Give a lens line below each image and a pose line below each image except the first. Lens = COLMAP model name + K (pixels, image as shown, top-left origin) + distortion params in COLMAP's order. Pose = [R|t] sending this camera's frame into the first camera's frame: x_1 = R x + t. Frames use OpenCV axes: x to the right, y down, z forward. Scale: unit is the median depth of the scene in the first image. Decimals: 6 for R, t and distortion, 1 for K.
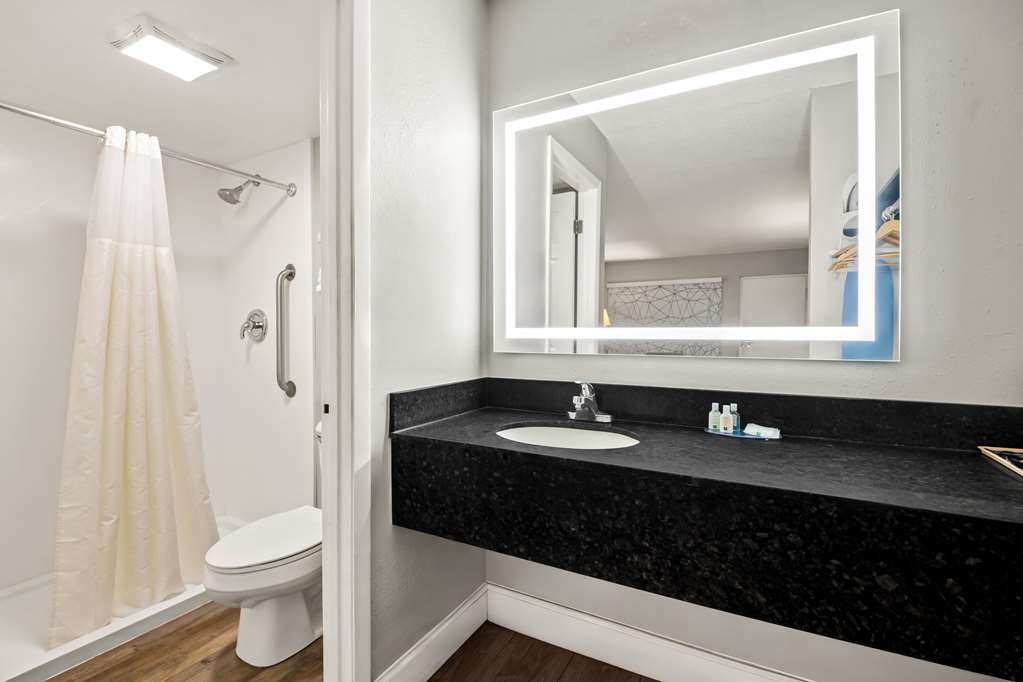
lens RADIAL K [[471.0, 0, 497.4], [0, 471.0, 340.4], [0, 0, 1]] dist [0.000733, -0.015617]
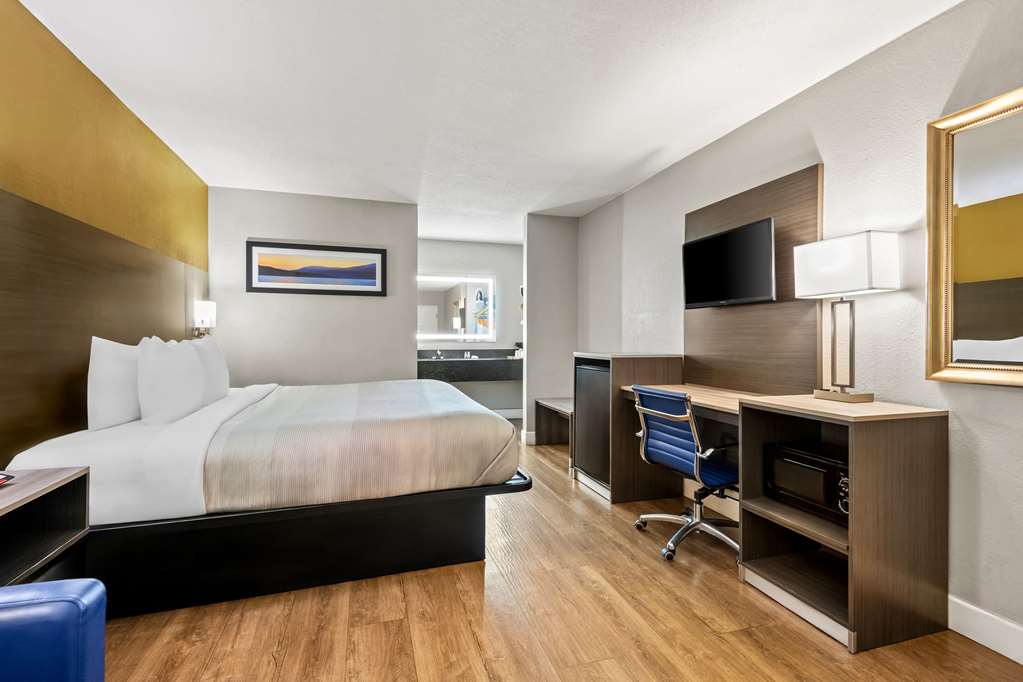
lens RADIAL K [[476.3, 0, 502.4], [0, 476.3, 336.5], [0, 0, 1]] dist [0.011782, -0.001039]
pose [[0.689711, 0.000779, 0.724084, -0.536266], [0.013343, 0.999816, -0.013785, 0.011152], [-0.723961, 0.019169, 0.689574, -0.495055]]
